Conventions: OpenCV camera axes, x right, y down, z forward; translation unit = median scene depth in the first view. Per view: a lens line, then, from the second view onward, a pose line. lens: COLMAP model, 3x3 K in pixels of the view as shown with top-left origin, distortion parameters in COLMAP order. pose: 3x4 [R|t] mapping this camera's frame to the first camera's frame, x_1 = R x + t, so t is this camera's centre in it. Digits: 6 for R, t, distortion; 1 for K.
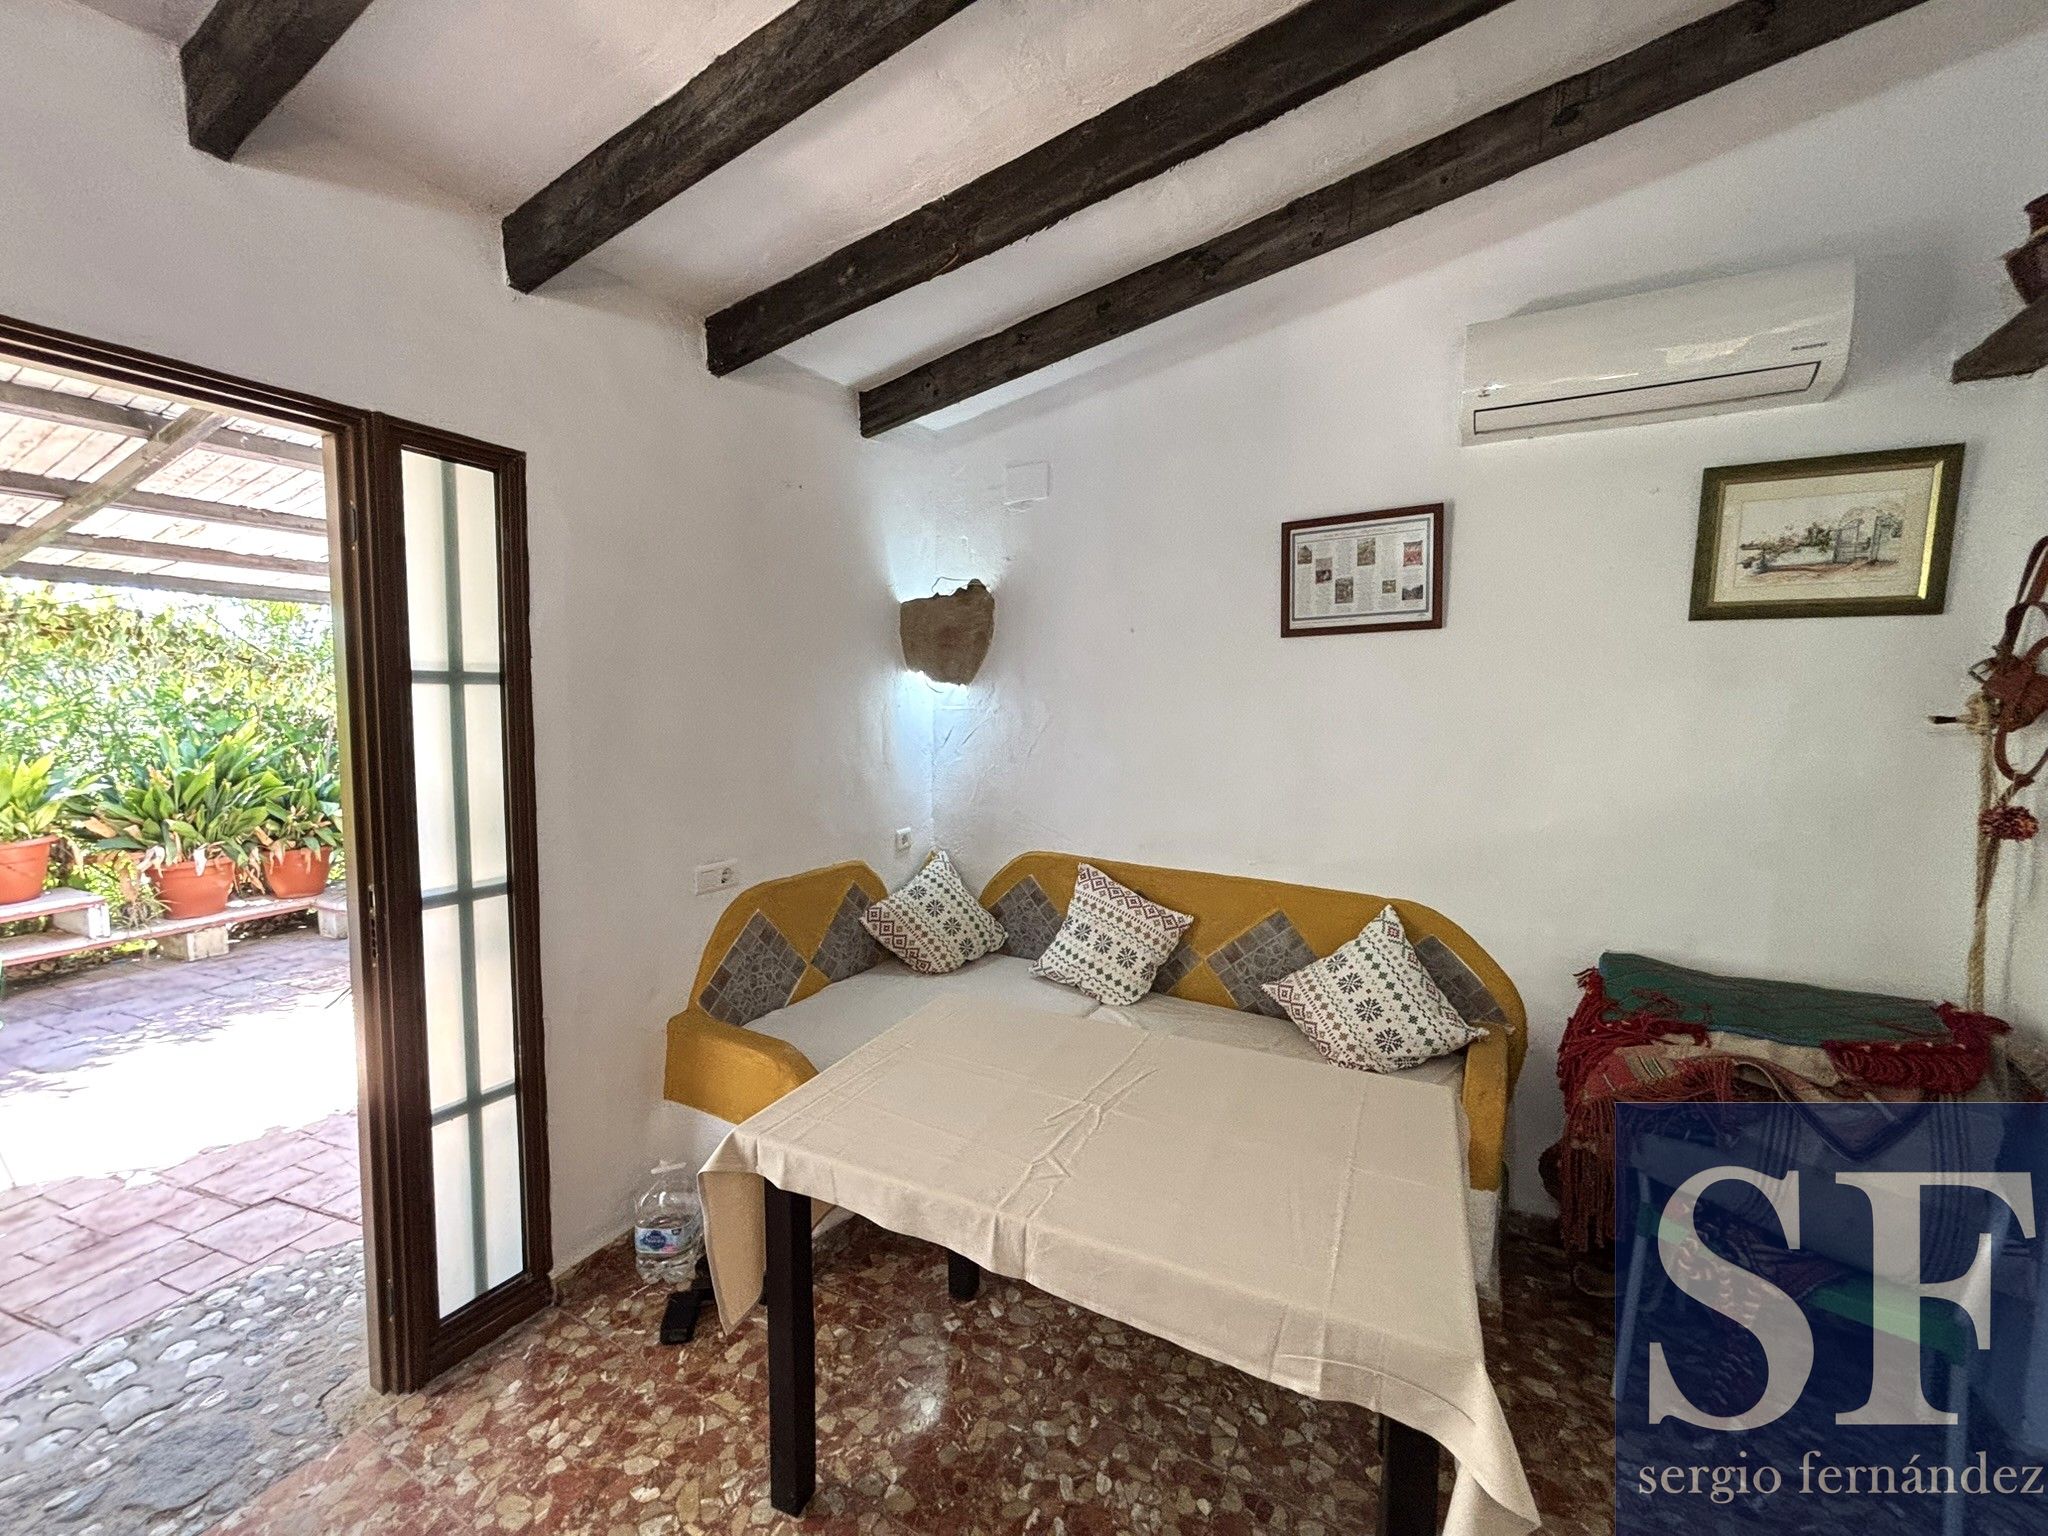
lens RADIAL K [[833.6, 0, 1015.8], [0, 833.6, 765.7], [0, 0, 1]] dist [-0.001075, -0.000162]
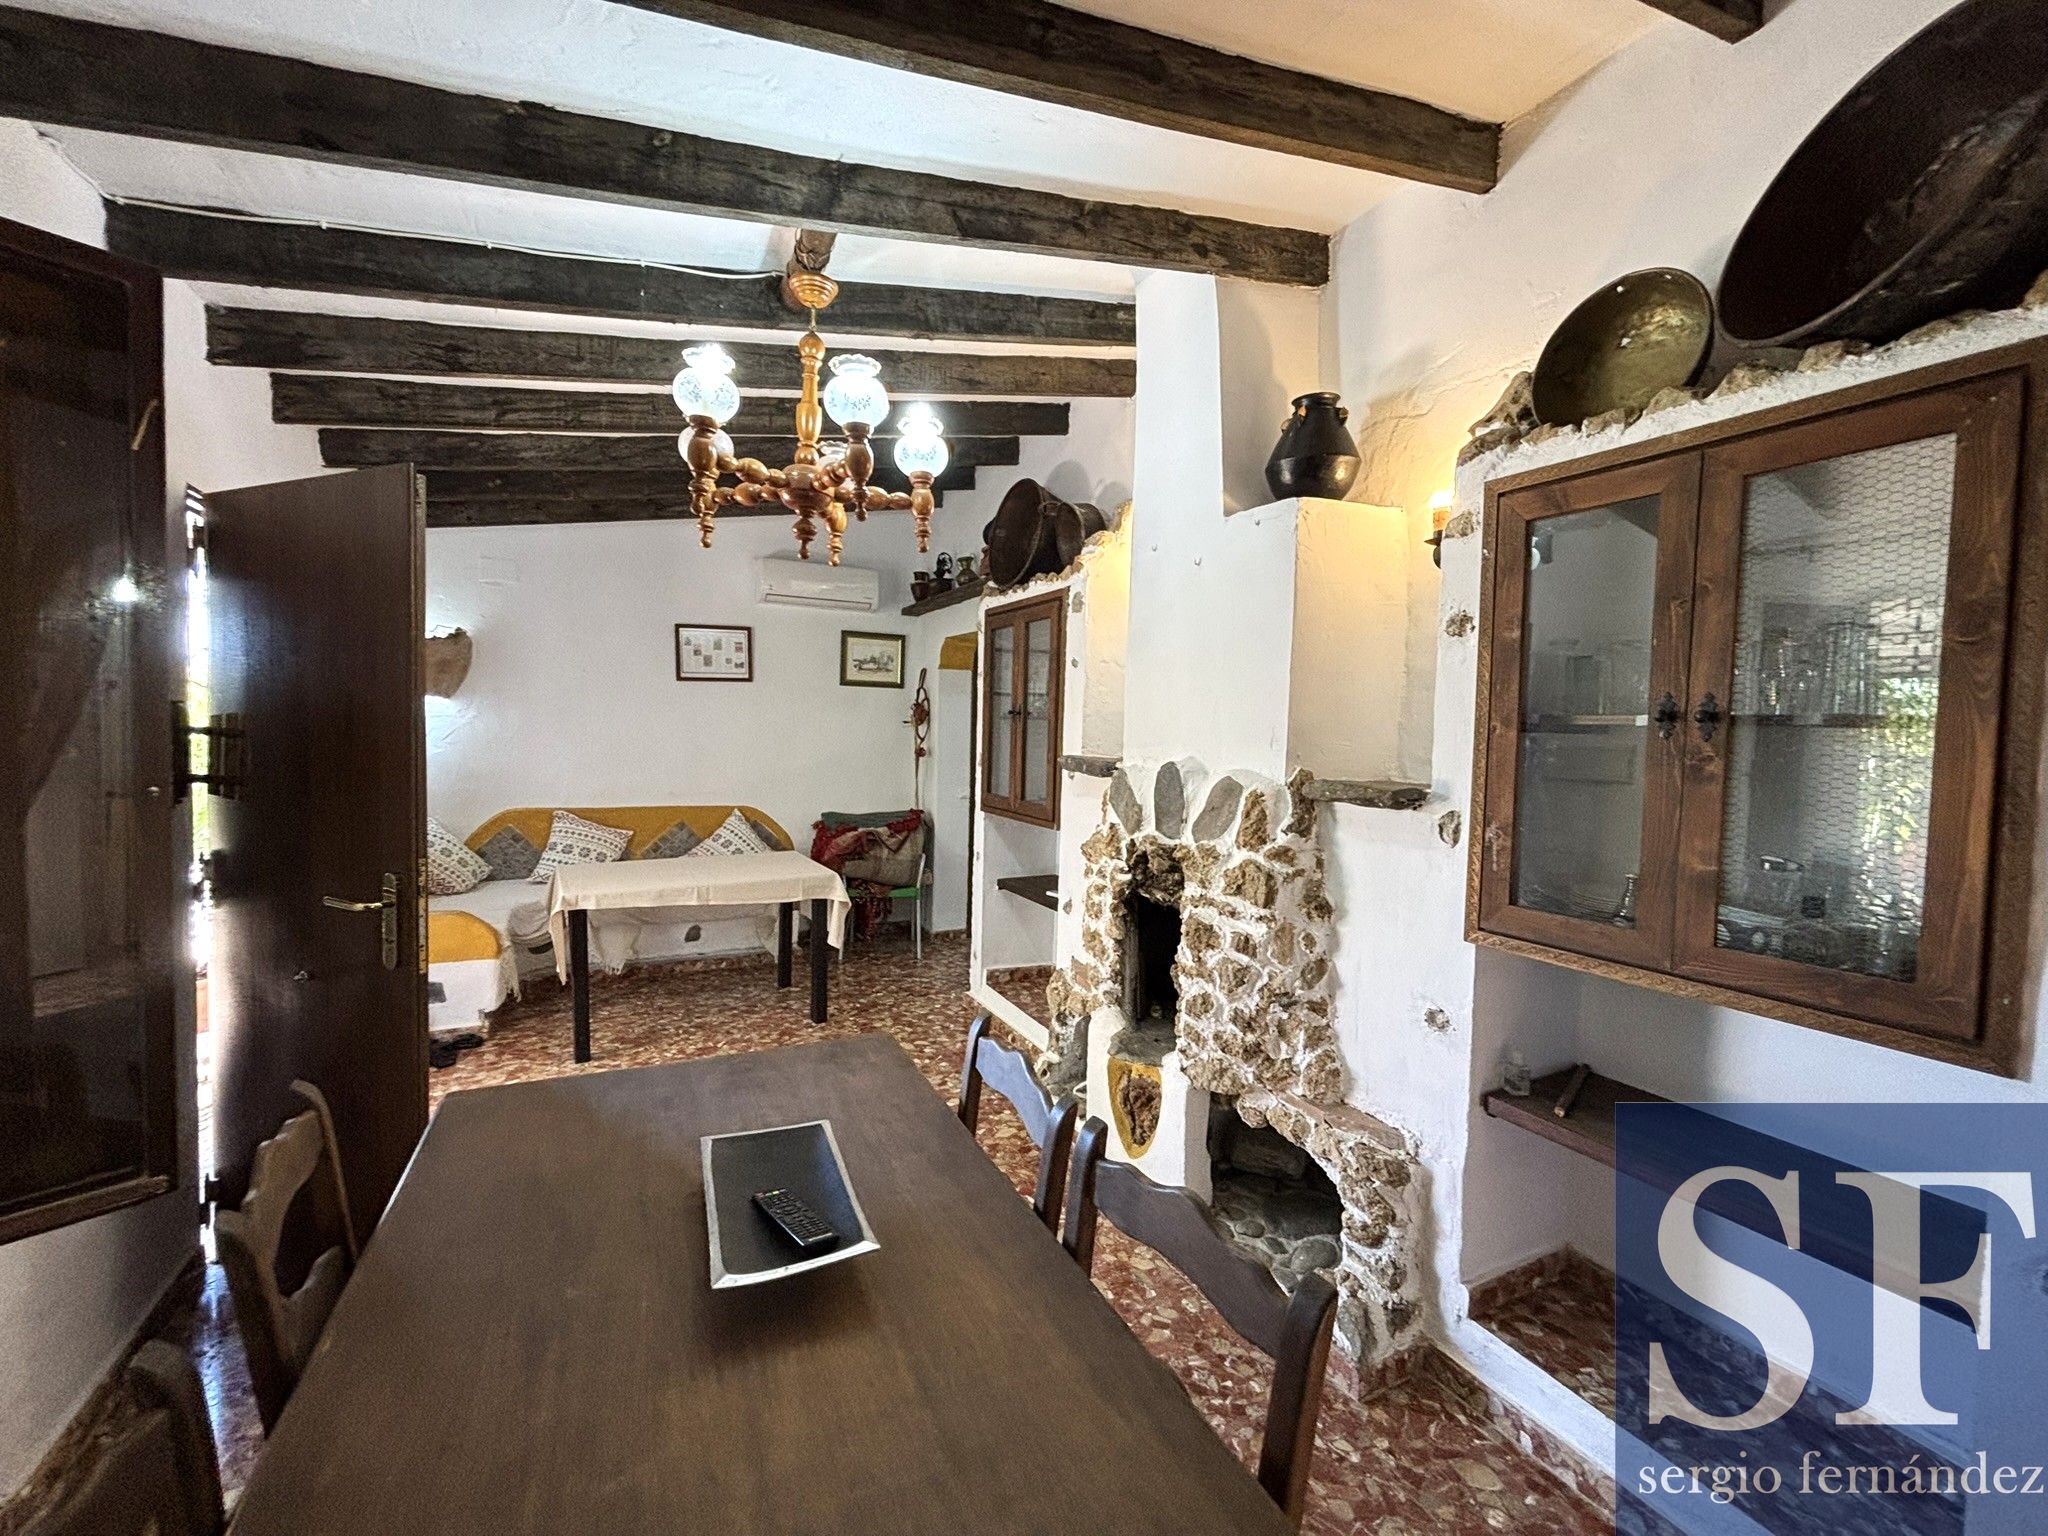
lens RADIAL K [[833.6, 0, 1015.8], [0, 833.6, 765.7], [0, 0, 1]] dist [-0.001075, -0.000162]
pose [[0.572107, -0.043467, 0.819027, -0.900041], [0.053244, 0.998457, 0.015798, 0.061487], [-0.818449, 0.034570, 0.573538, -0.832545]]
